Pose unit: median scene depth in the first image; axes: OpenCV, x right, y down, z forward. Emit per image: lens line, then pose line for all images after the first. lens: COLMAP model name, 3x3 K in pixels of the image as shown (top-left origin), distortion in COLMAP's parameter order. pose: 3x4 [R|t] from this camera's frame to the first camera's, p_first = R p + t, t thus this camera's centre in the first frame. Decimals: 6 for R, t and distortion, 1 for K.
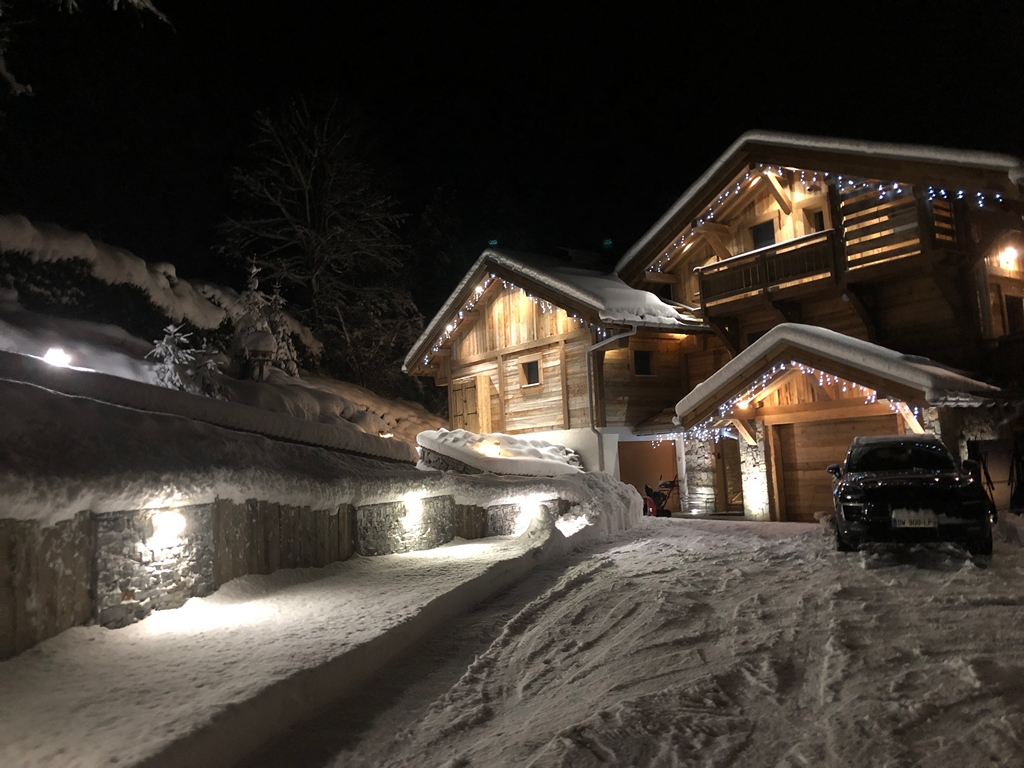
lens RADIAL K [[844.2, 0, 516.7], [0, 844.2, 382.1], [0, 0, 1]] dist [0.062705, -0.080081]
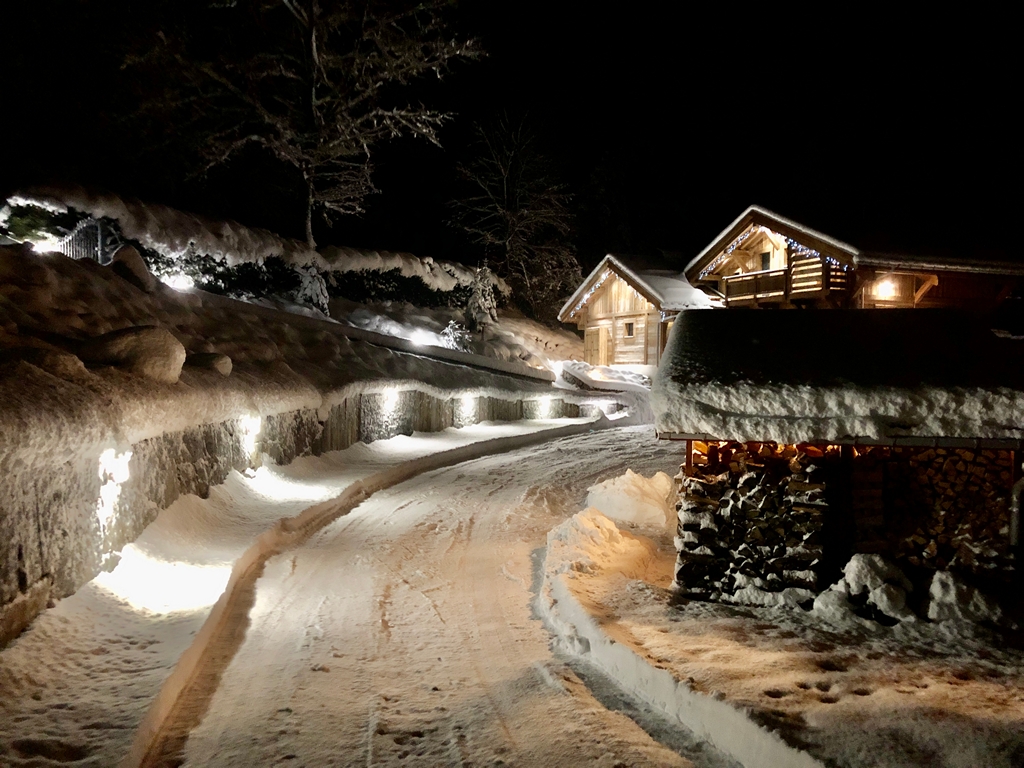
lens RADIAL K [[844.2, 0, 516.7], [0, 844.2, 382.1], [0, 0, 1]] dist [0.062705, -0.080081]
pose [[0.976244, 0.065085, -0.206667, 0.201323], [-0.039090, 0.991072, 0.127467, -0.149237], [0.213118, -0.116360, 0.970073, -0.941116]]
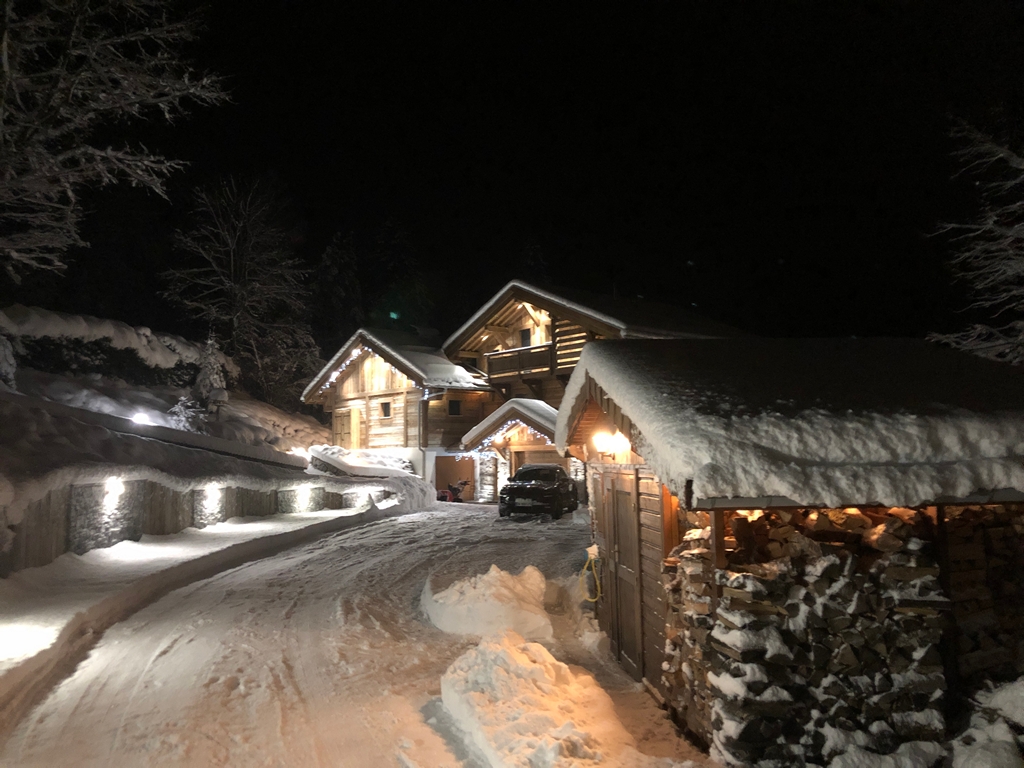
lens RADIAL K [[844.6, 0, 510.8], [0, 844.6, 369.8], [0, 0, 1]] dist [0.048256, -0.059575]
pose [[0.992986, 0.044442, 0.109565, 0.093988], [-0.043701, 0.999003, -0.009152, -0.104588], [-0.109862, 0.004299, 0.993938, -0.755966]]
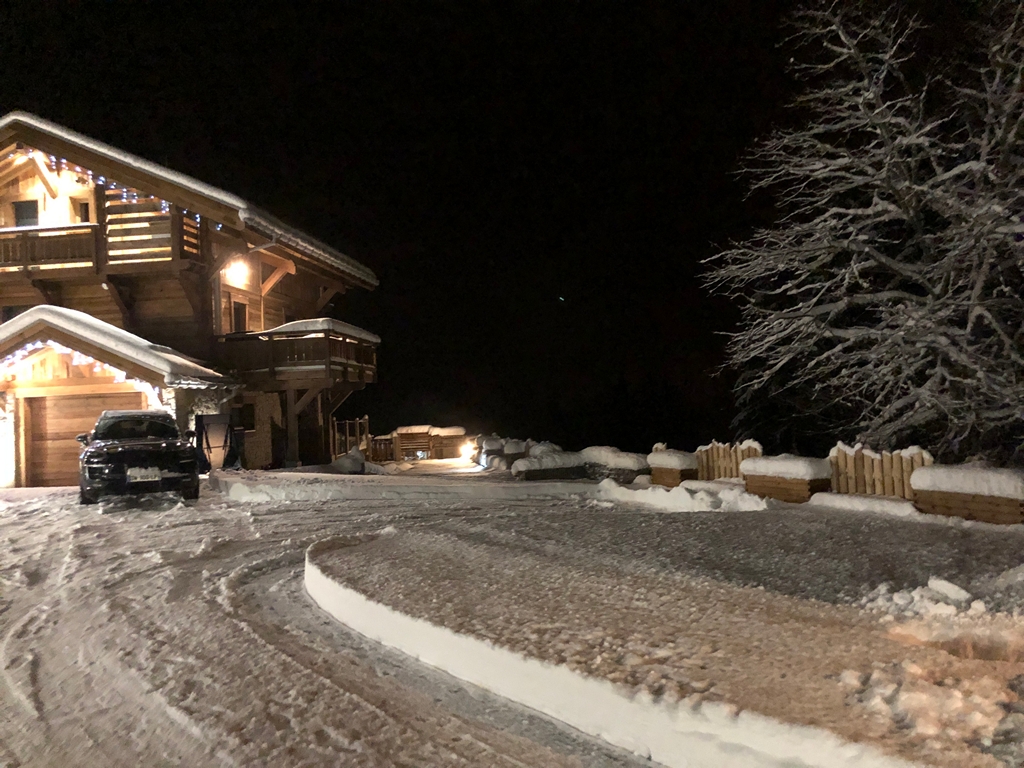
lens RADIAL K [[852.0, 0, 514.1], [0, 852.0, 372.2], [0, 0, 1]] dist [0.003285, 0.055036]
pose [[0.682910, 0.051449, 0.728689, -0.063929], [-0.067585, 0.997688, -0.007103, -0.015025], [-0.727370, -0.044397, 0.684808, -0.177311]]
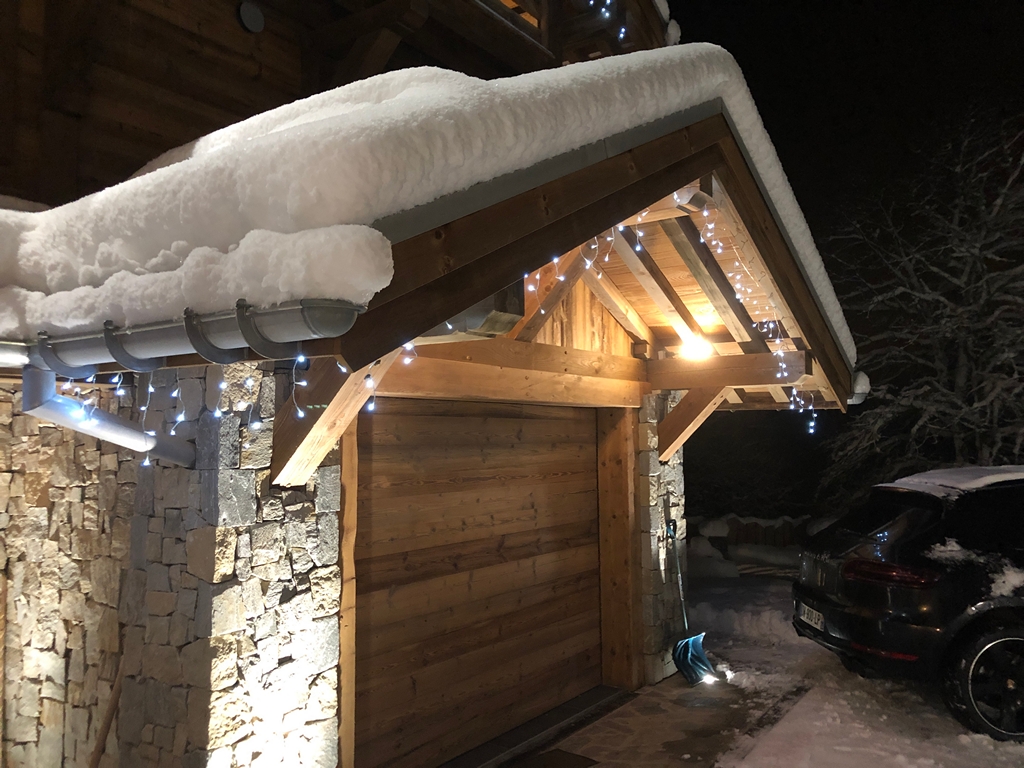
lens RADIAL K [[819.7, 0, 512.0], [0, 819.7, 384.0], [0, 0, 1]] dist [0.005834, 0.003695]
pose [[-0.330357, 0.127816, 0.935162, 0.085558], [-0.070126, 0.984726, -0.159364, 0.079172], [-0.941247, -0.118226, -0.316348, 1.036459]]
